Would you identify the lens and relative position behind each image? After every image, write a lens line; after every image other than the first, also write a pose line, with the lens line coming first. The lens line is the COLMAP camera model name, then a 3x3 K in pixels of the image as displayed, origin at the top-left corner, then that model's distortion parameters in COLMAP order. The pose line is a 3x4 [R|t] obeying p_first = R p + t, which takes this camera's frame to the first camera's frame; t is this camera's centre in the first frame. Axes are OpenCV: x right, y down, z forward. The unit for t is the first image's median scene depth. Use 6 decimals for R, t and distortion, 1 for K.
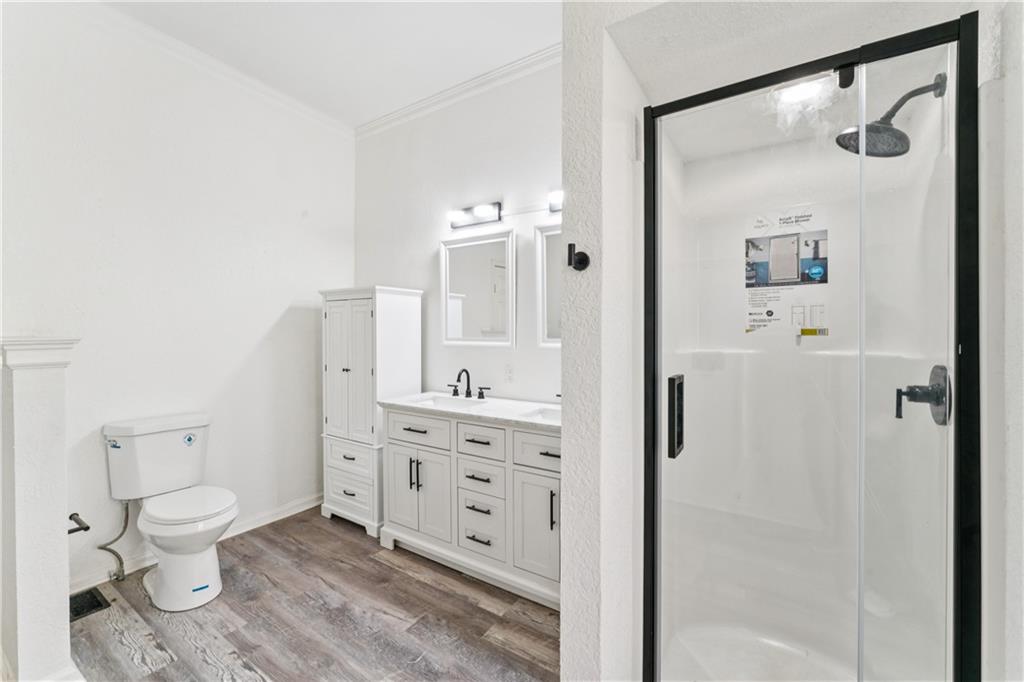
lens RADIAL K [[414.3, 0, 501.5], [0, 414.3, 343.3], [0, 0, 1]] dist [-0.001426, -0.001093]
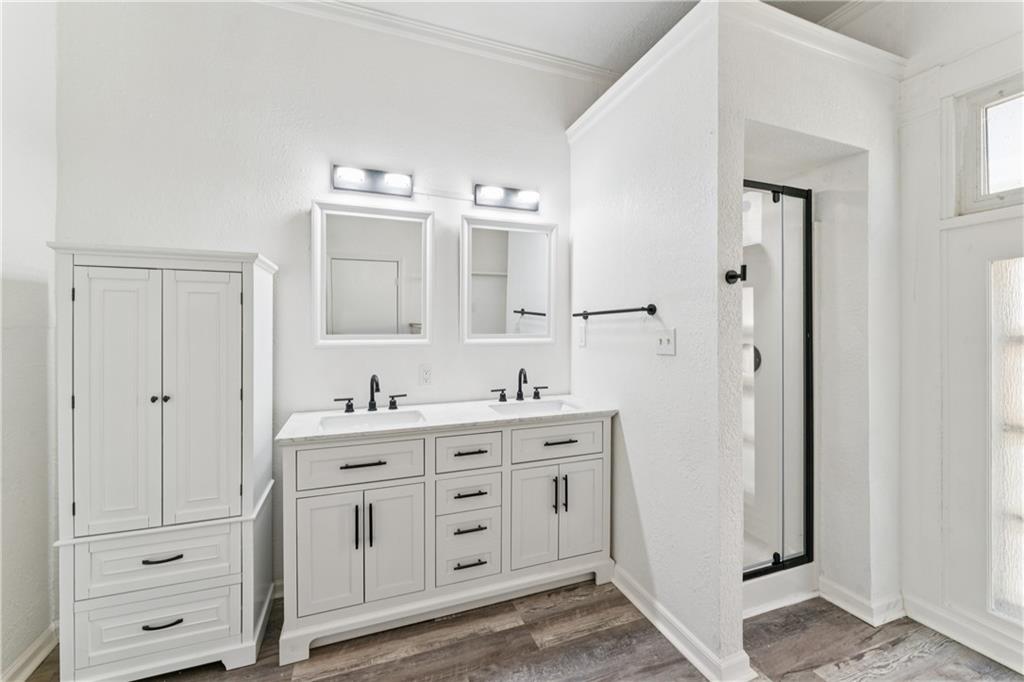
lens RADIAL K [[414.3, 0, 506.1], [0, 414.3, 336.5], [0, 0, 1]] dist [-0.001426, -0.001093]
pose [[0.590397, -0.021851, 0.806818, -0.675159], [0.021349, 0.999706, 0.011453, -0.016996], [-0.806831, 0.010463, 0.590690, 0.394392]]
